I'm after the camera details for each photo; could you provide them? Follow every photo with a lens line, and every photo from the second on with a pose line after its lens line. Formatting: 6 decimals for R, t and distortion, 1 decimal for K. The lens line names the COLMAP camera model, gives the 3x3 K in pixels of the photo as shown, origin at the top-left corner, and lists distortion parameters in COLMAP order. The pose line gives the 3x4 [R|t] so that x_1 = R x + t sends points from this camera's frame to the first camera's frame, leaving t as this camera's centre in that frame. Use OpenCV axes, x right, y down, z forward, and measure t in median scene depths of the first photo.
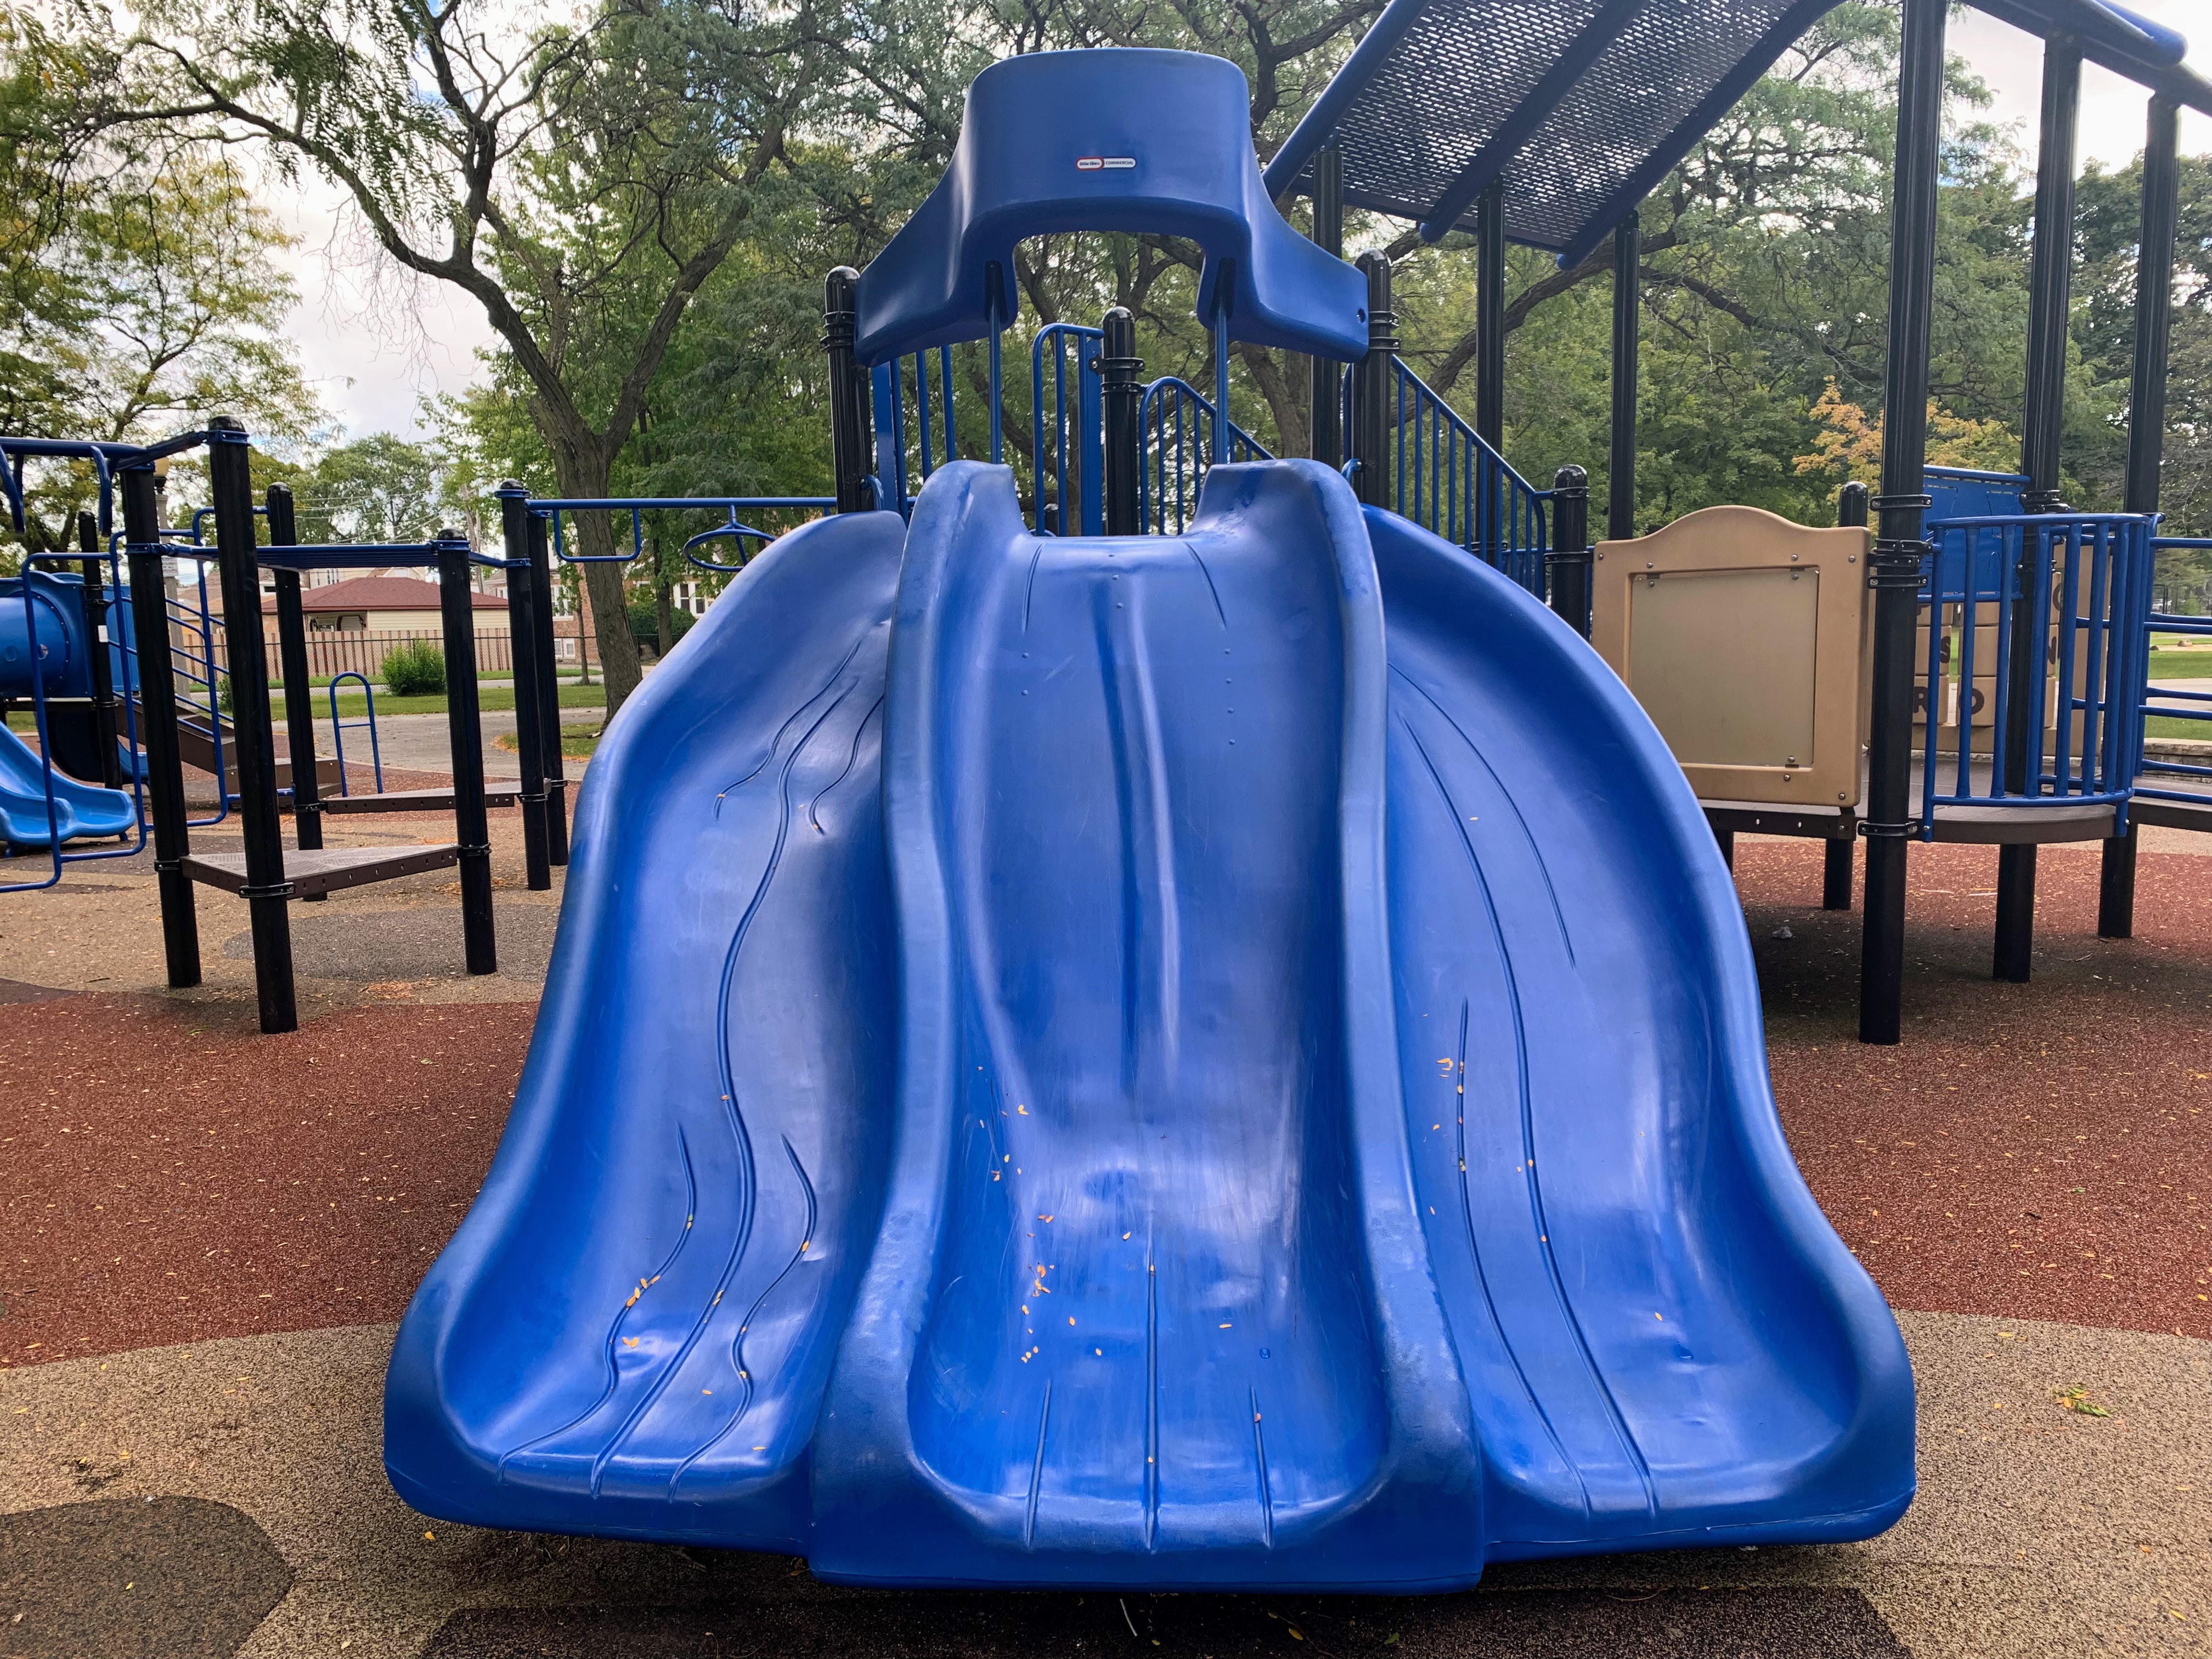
lens RADIAL K [[1697.8, 0, 1106.0], [0, 1697.8, 829.5], [0, 0, 1]] dist [-0.000168, 0.002142]
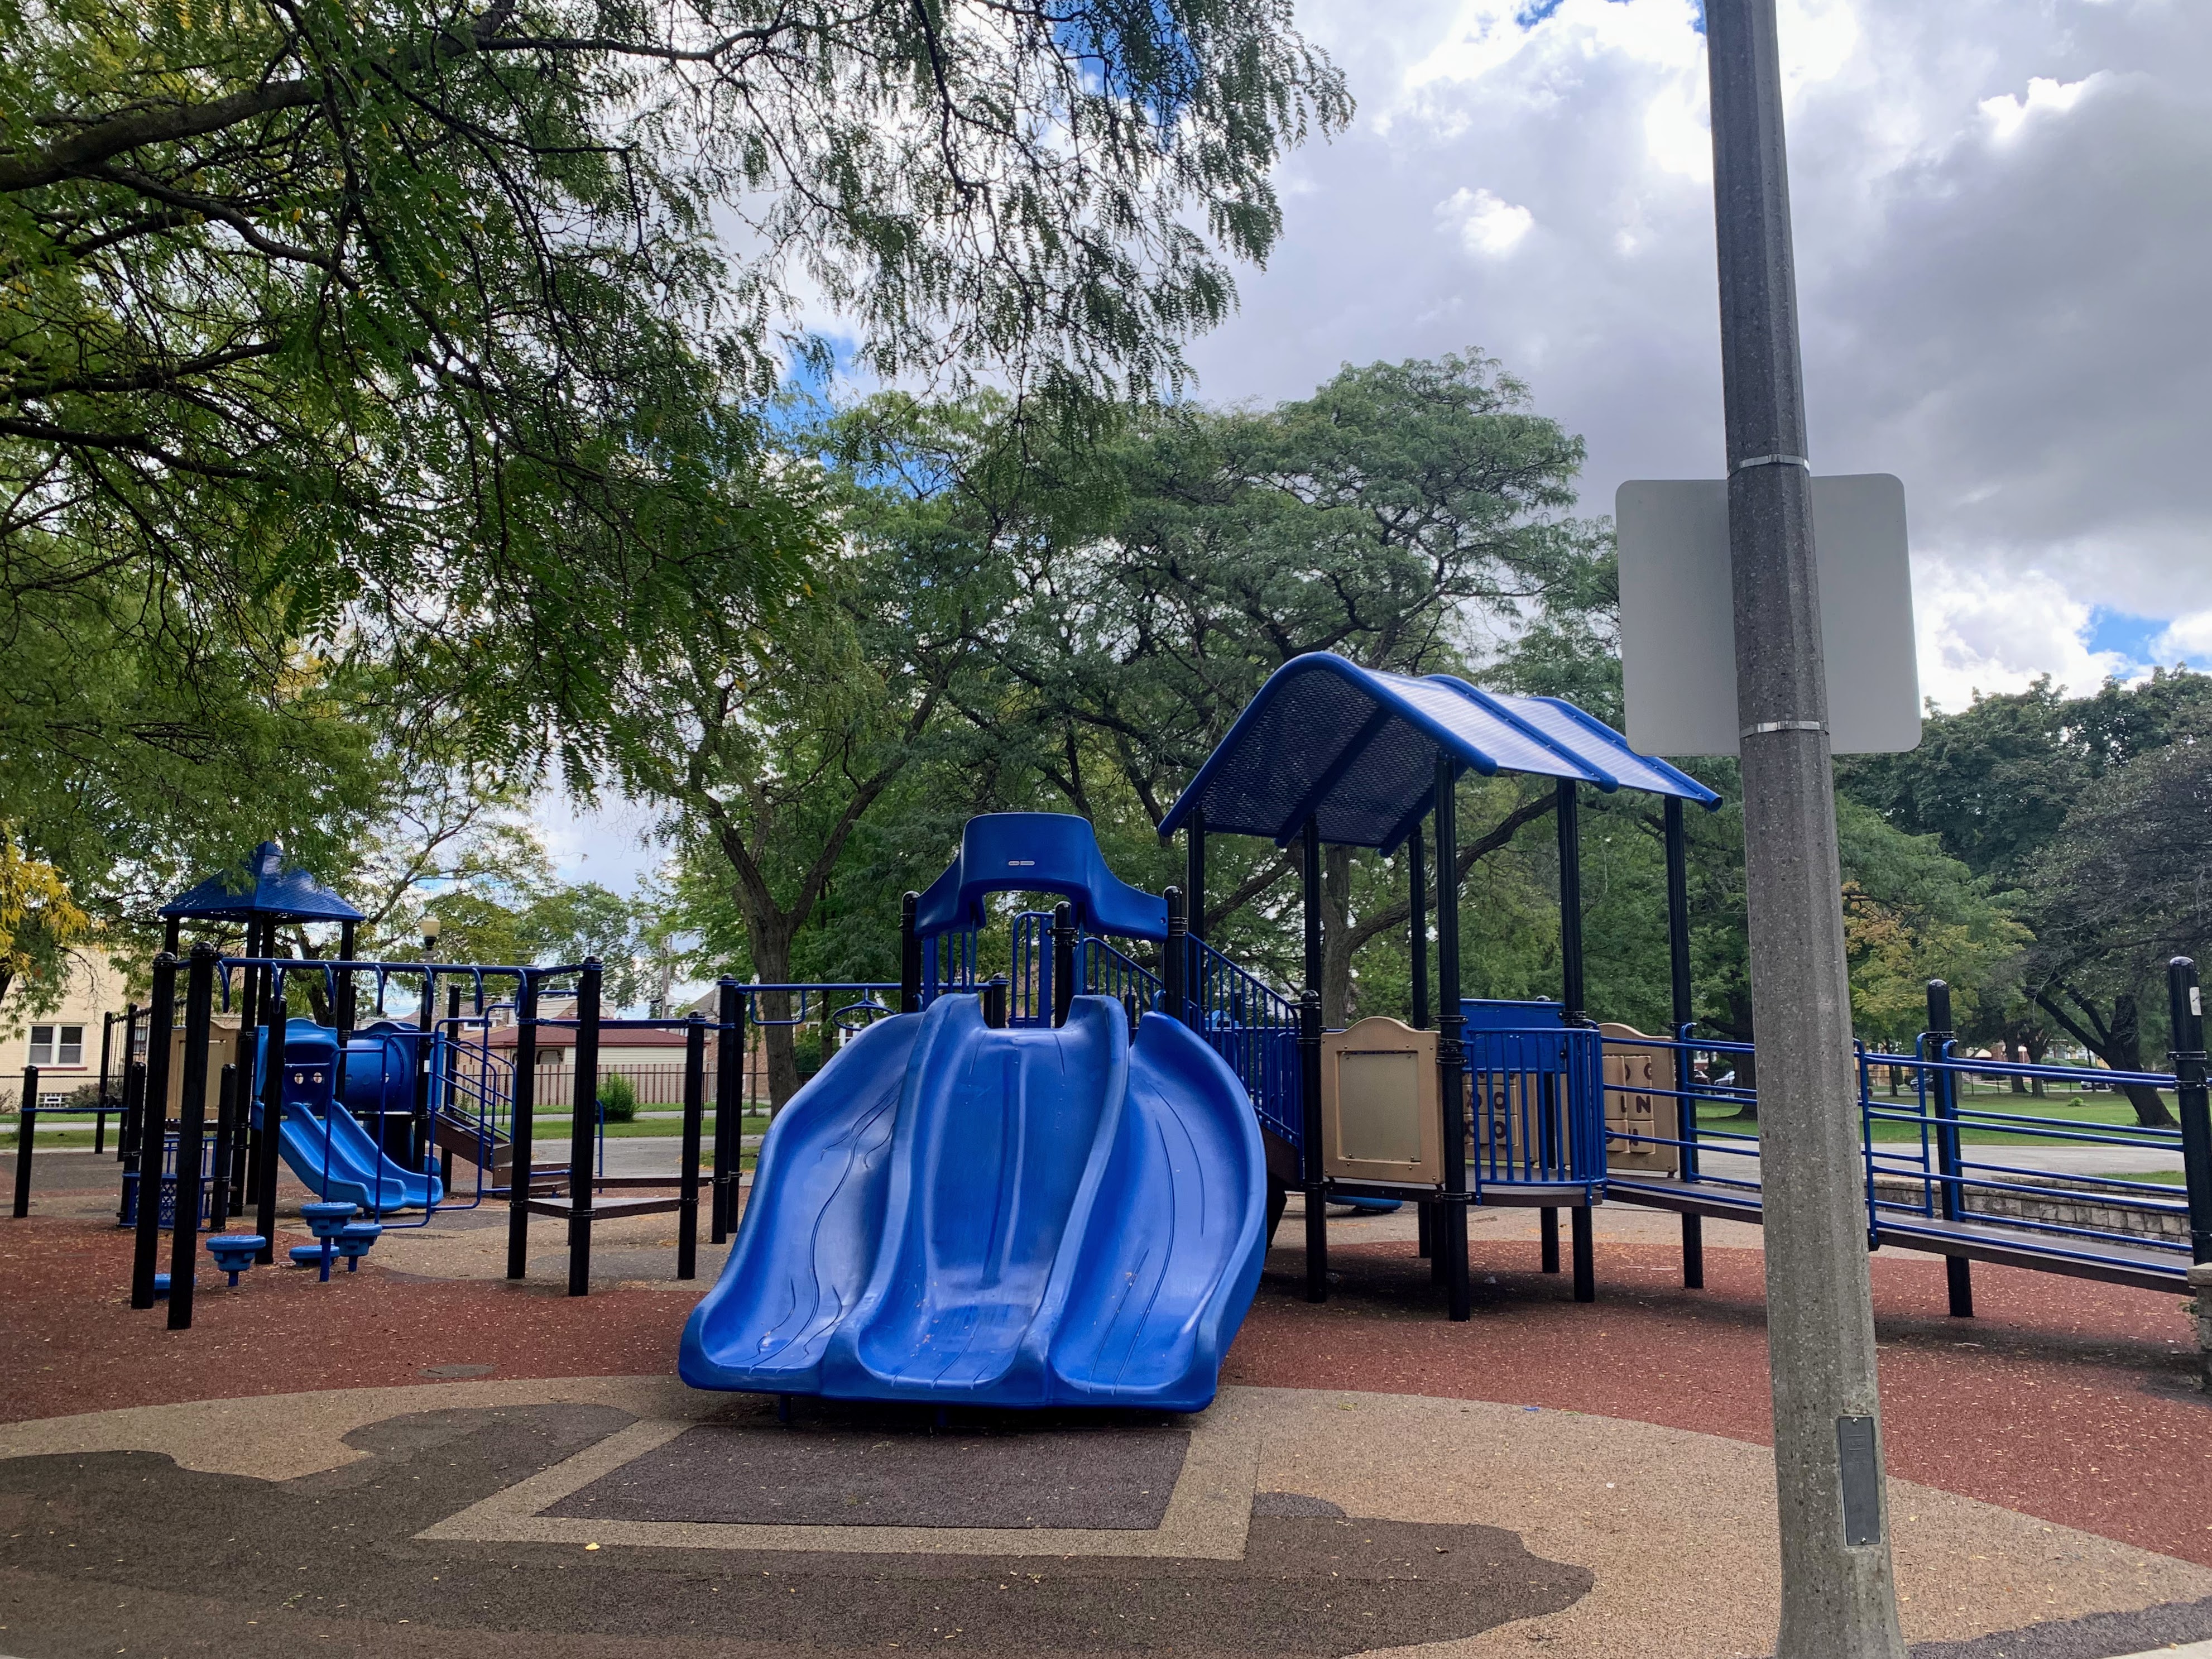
lens RADIAL K [[1644.0, 0, 1106.0], [0, 1644.0, 829.5], [0, 0, 1]] dist [0.054239, 0.000787]
pose [[0.995834, 0.008251, -0.090816, 0.035240], [-0.031772, 0.964889, -0.260729, 0.013548], [0.085476, 0.262528, 0.961131, -0.121951]]
